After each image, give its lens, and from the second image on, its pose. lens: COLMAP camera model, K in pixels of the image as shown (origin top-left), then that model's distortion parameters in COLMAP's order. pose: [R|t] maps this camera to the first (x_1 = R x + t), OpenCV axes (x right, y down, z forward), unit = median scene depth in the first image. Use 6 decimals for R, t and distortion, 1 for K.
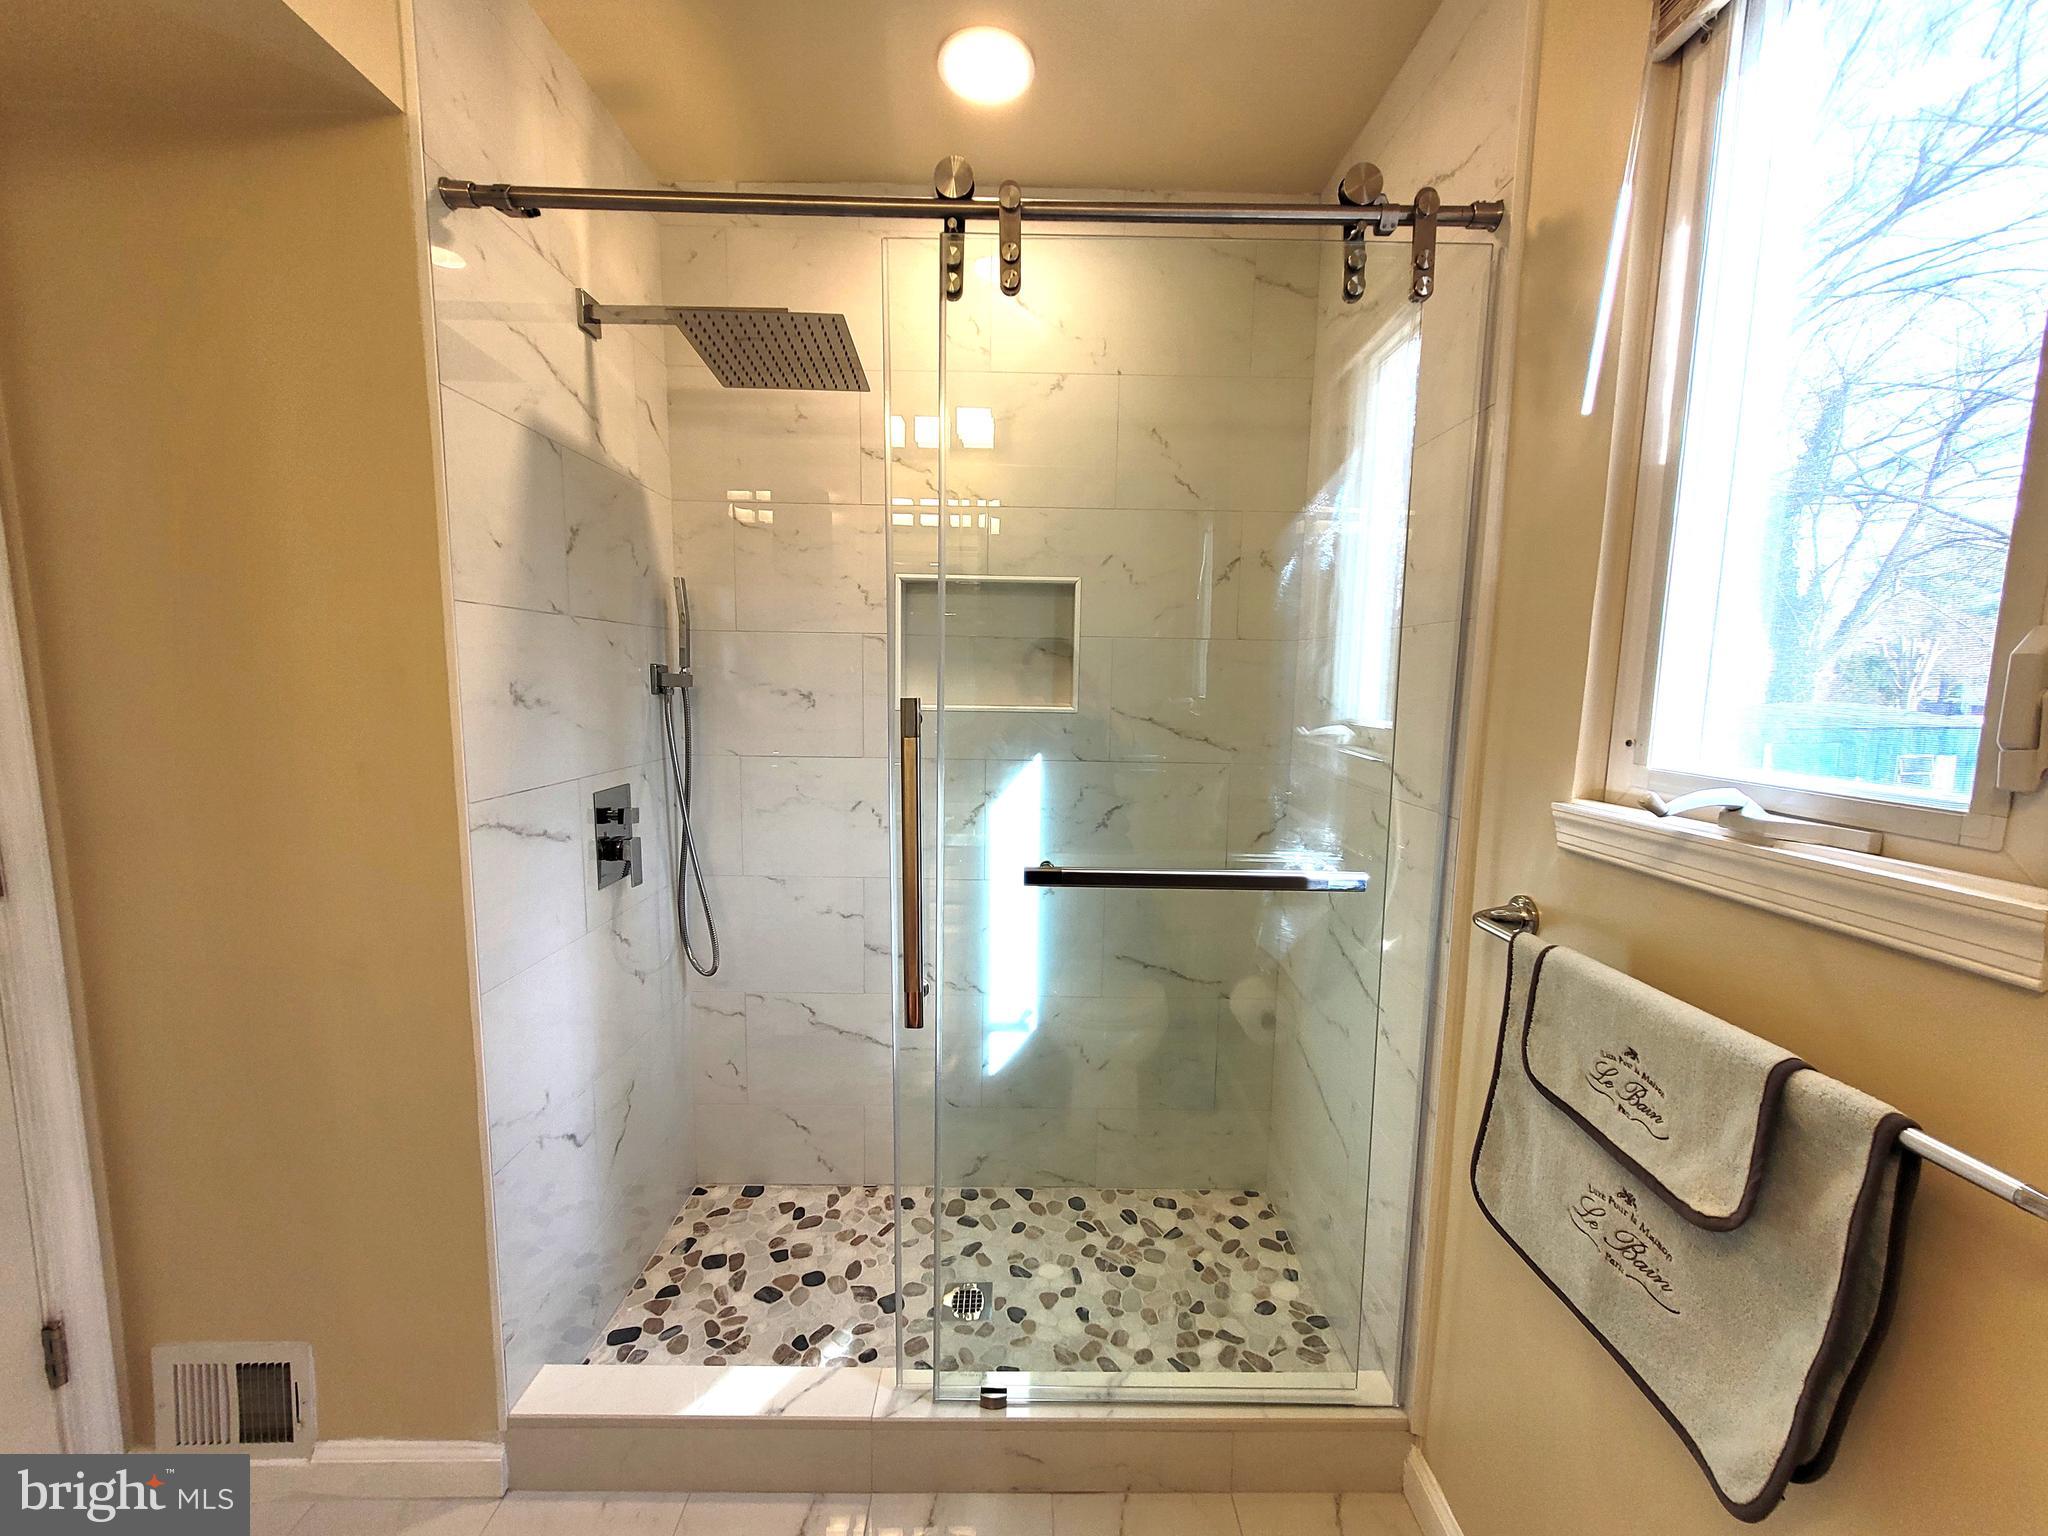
lens RADIAL K [[805.3, 0, 1022.3], [0, 805.3, 769.1], [0, 0, 1]] dist [0.005110, -0.000402]
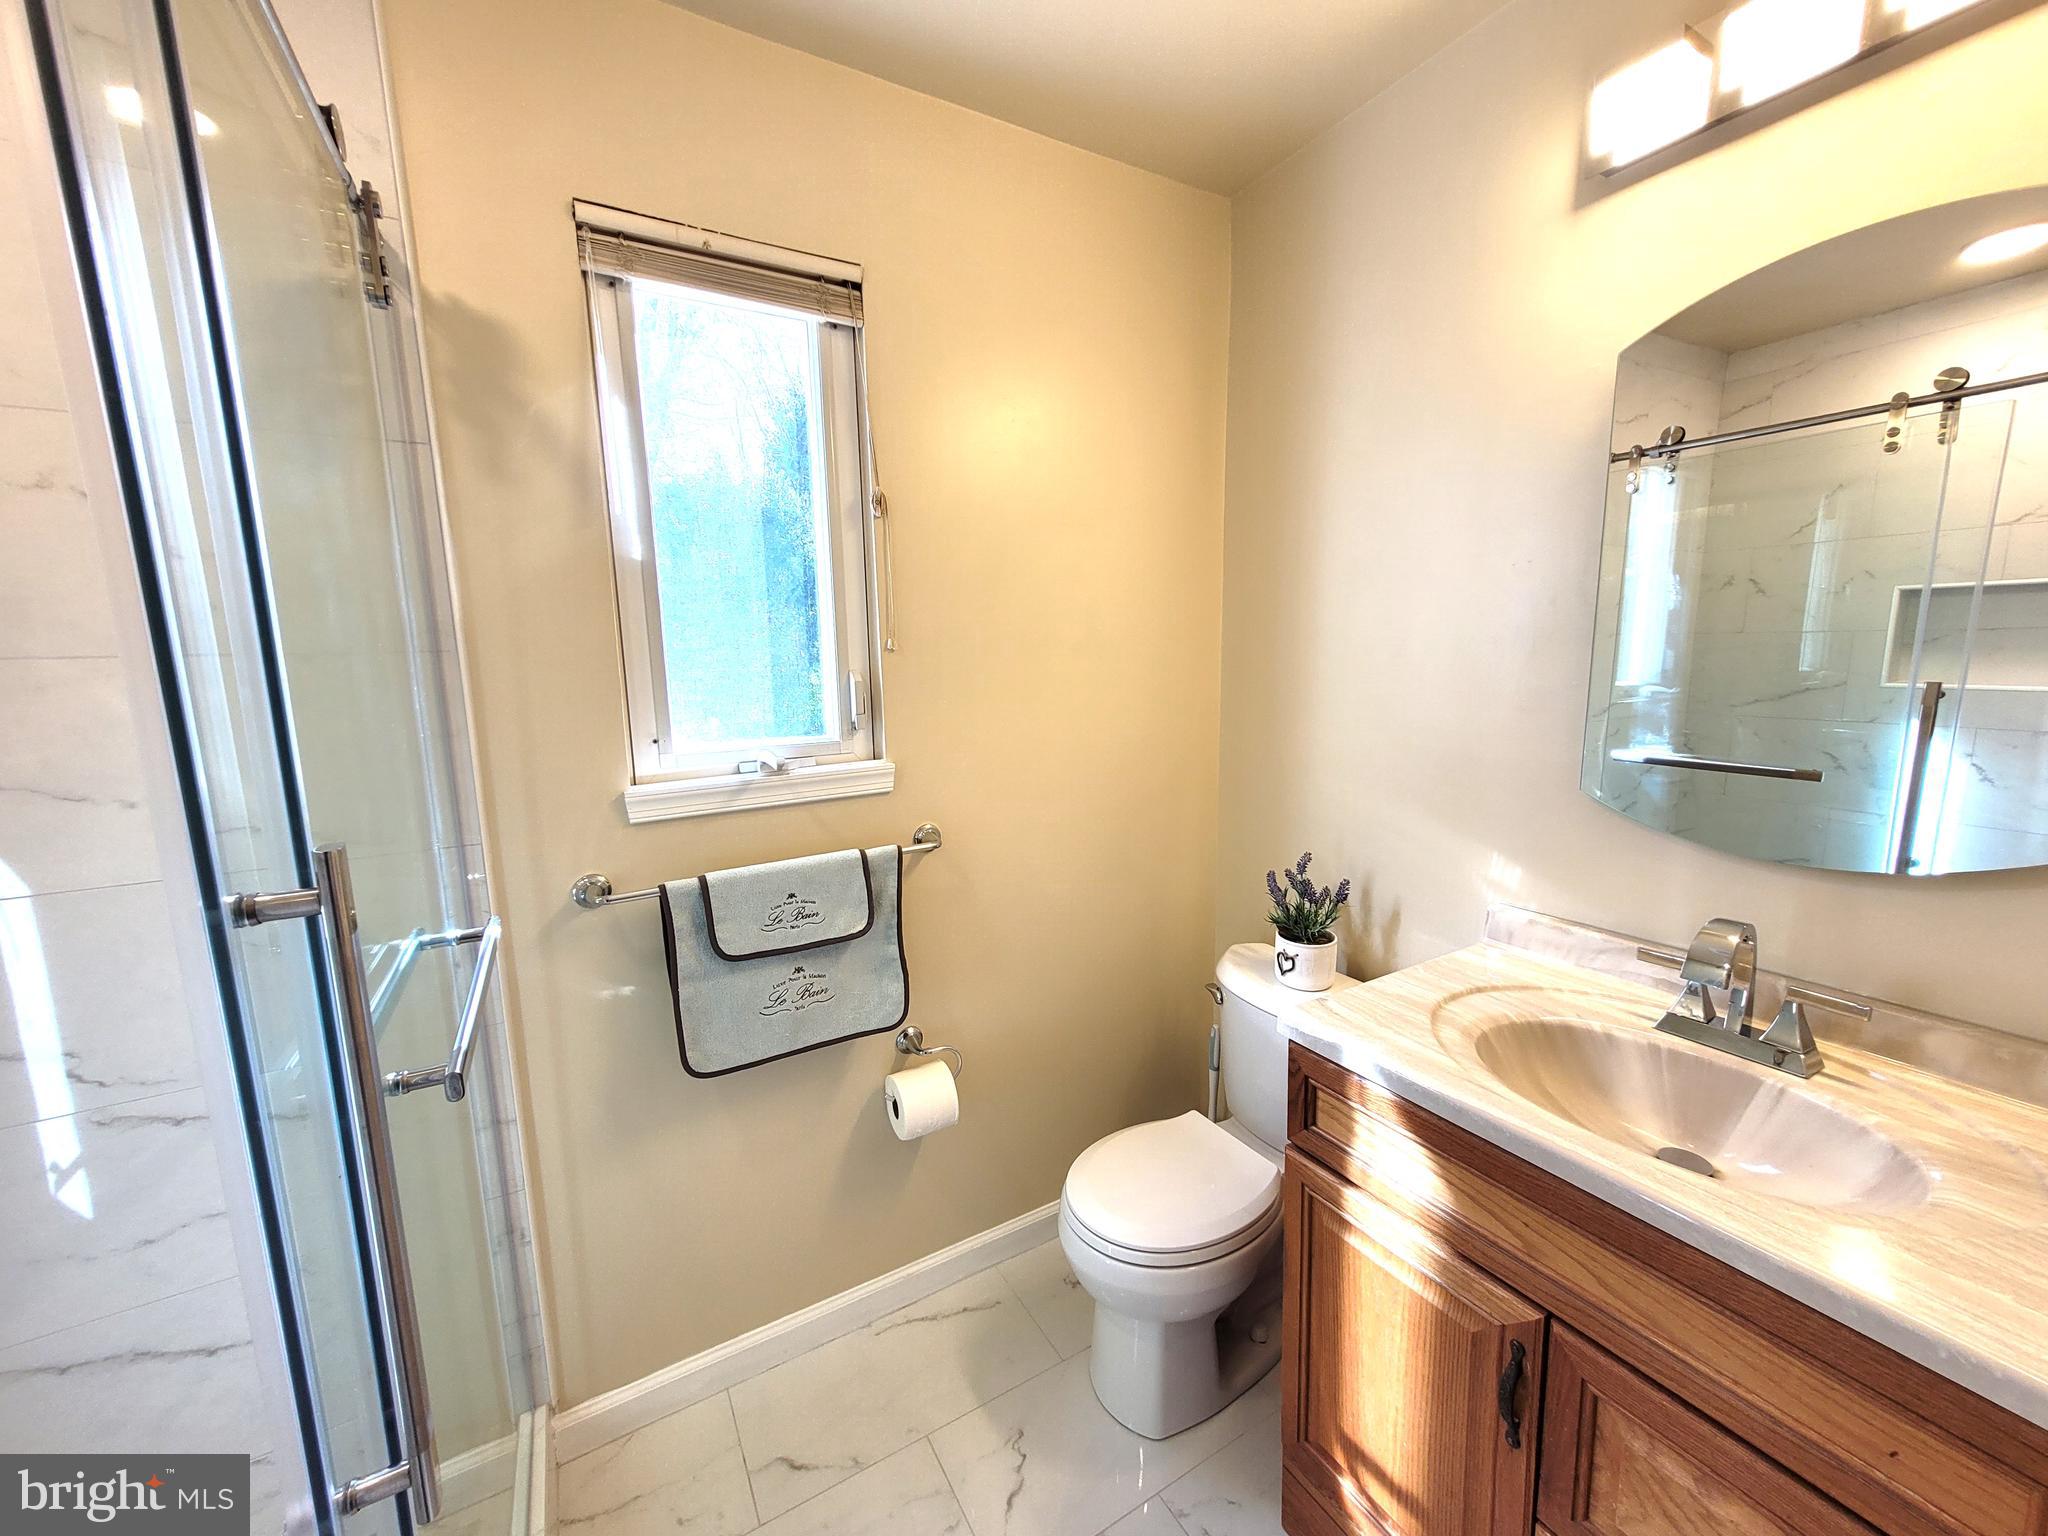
lens RADIAL K [[805.3, 0, 1026.1], [0, 805.3, 765.5], [0, 0, 1]] dist [0.005110, -0.000402]
pose [[-0.490855, -0.137270, 0.860360, -1.087808], [0.115392, 0.968567, 0.220369, -0.292518], [-0.863566, 0.207448, -0.459586, 1.328647]]
